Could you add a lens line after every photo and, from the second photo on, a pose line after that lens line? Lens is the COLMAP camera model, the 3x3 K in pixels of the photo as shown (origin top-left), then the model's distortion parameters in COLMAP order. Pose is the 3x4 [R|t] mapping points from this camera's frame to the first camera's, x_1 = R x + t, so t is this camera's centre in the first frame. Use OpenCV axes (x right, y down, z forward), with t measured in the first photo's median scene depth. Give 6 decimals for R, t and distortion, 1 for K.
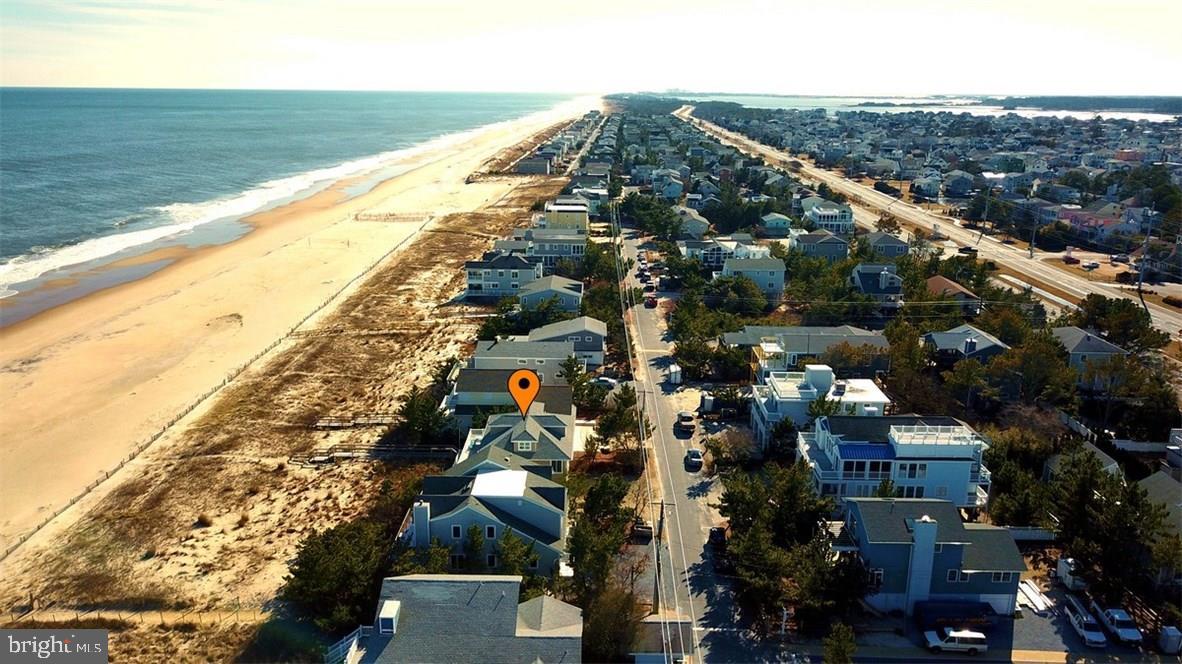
lens RADIAL K [[879.5, 0, 585.4], [0, 879.5, 331.7], [0, 0, 1]] dist [0.055310, -0.100212]
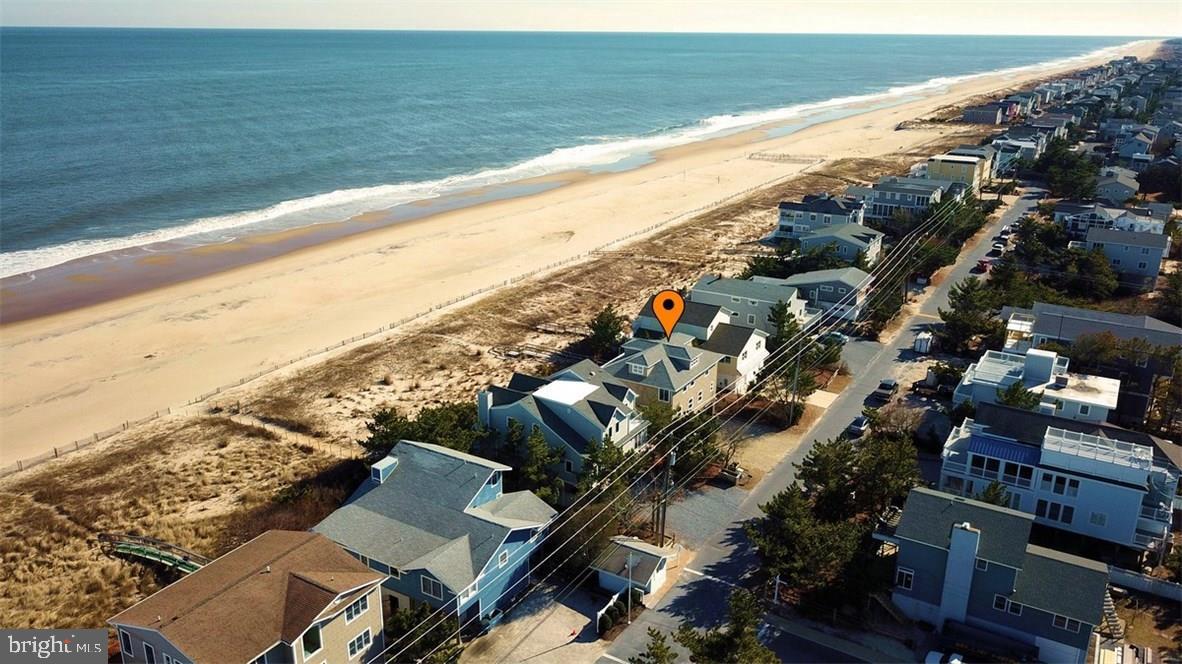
lens RADIAL K [[879.5, 0, 585.4], [0, 879.5, 331.7], [0, 0, 1]] dist [0.055310, -0.100212]
pose [[0.862977, 0.160758, -0.478985, 0.303224], [-0.132410, 0.986855, 0.092651, 0.000107], [0.487583, -0.016534, 0.872920, 0.064505]]
